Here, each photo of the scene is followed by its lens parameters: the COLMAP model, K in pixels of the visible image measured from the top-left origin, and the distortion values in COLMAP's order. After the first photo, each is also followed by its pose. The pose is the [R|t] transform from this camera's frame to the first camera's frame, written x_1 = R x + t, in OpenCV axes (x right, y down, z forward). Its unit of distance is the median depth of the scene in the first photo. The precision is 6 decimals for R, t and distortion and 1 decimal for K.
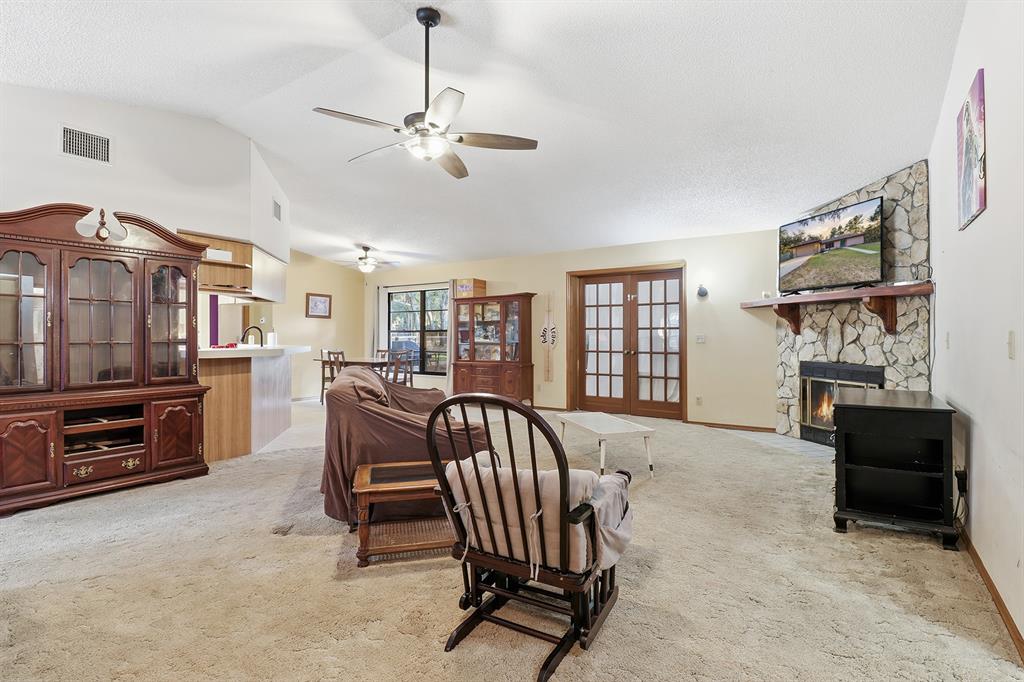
lens RADIAL K [[490.8, 0, 515.2], [0, 490.8, 342.6], [0, 0, 1]] dist [-0.014754, -0.001582]
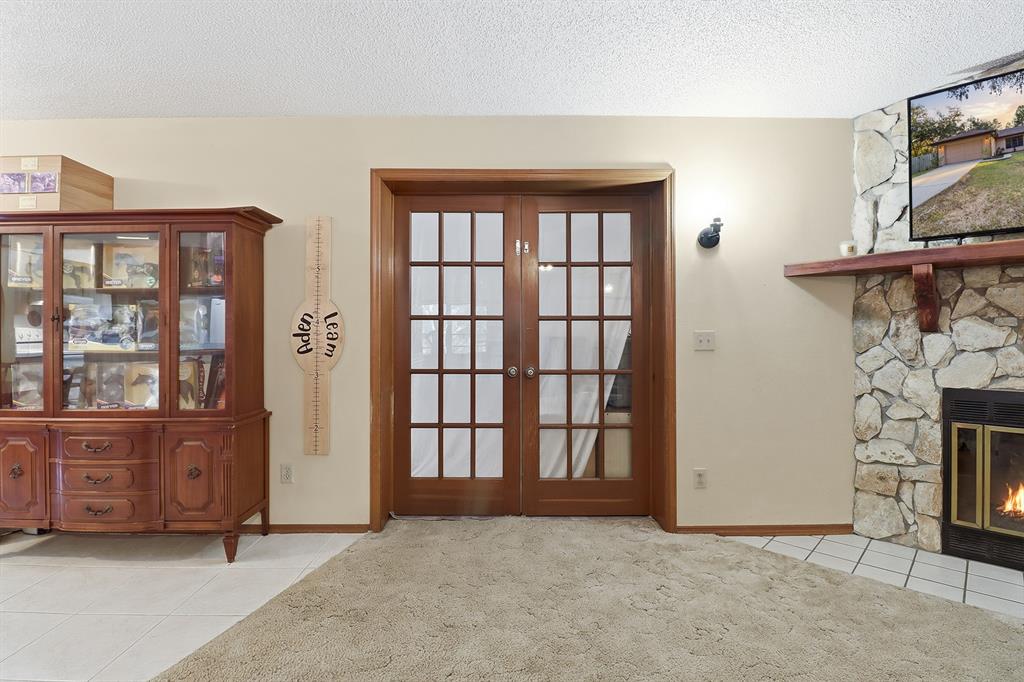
lens RADIAL K [[490.8, 0, 521.3], [0, 490.8, 334.9], [0, 0, 1]] dist [-0.014754, -0.001582]
pose [[0.833389, 0.002982, 0.552679, -0.008668], [0.006920, 0.999851, -0.015830, -0.006604], [-0.552643, 0.017018, 0.833244, 0.622125]]
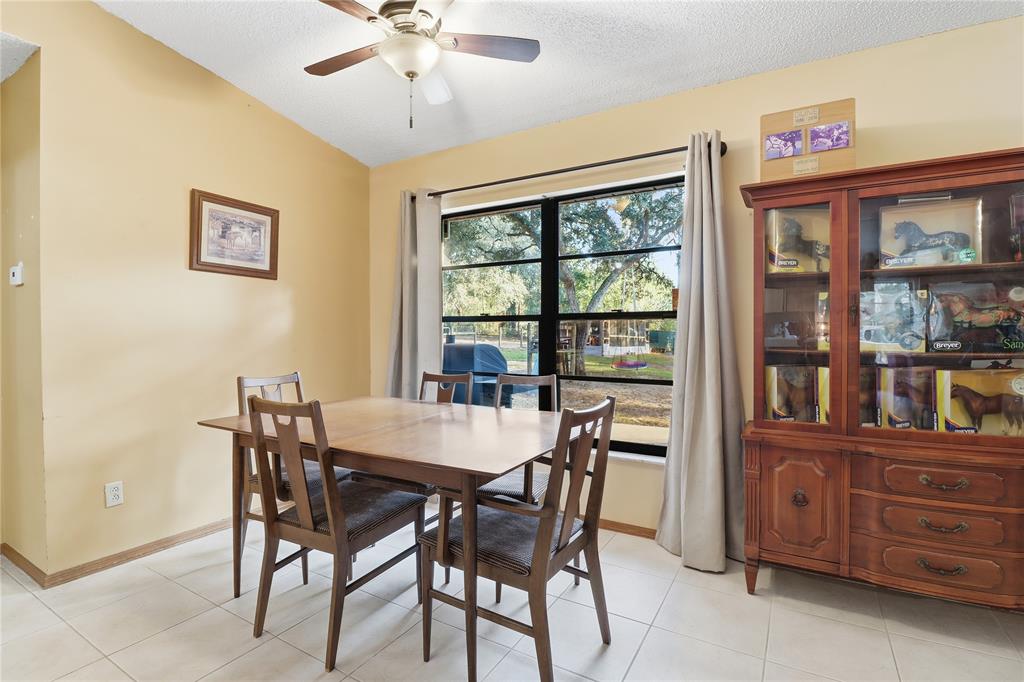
lens RADIAL K [[490.8, 0, 519.8], [0, 490.8, 339.4], [0, 0, 1]] dist [-0.014754, -0.001582]
pose [[0.997929, -0.003884, 0.064203, -0.295424], [0.003680, 0.999988, 0.003293, -0.010958], [-0.064215, -0.003050, 0.997931, 0.833711]]
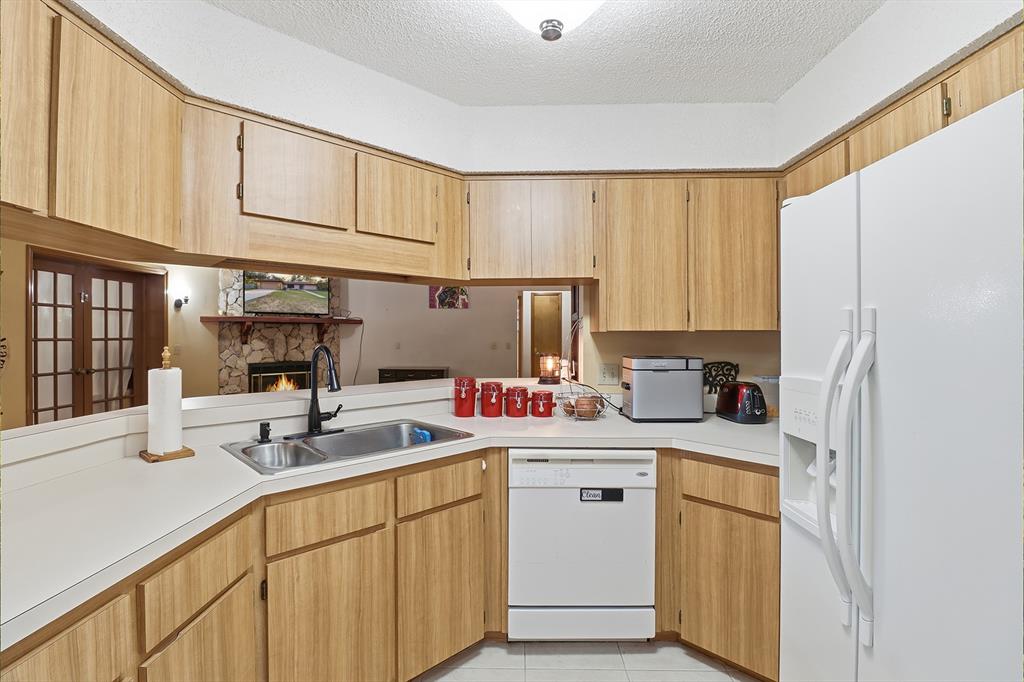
lens RADIAL K [[490.8, 0, 510.7], [0, 490.8, 333.6], [0, 0, 1]] dist [-0.014754, -0.001582]
pose [[-0.551387, 0.000214, 0.834250, -0.715767], [0.009408, 0.999938, 0.005961, -0.035066], [-0.834197, 0.011135, -0.551355, 0.850075]]
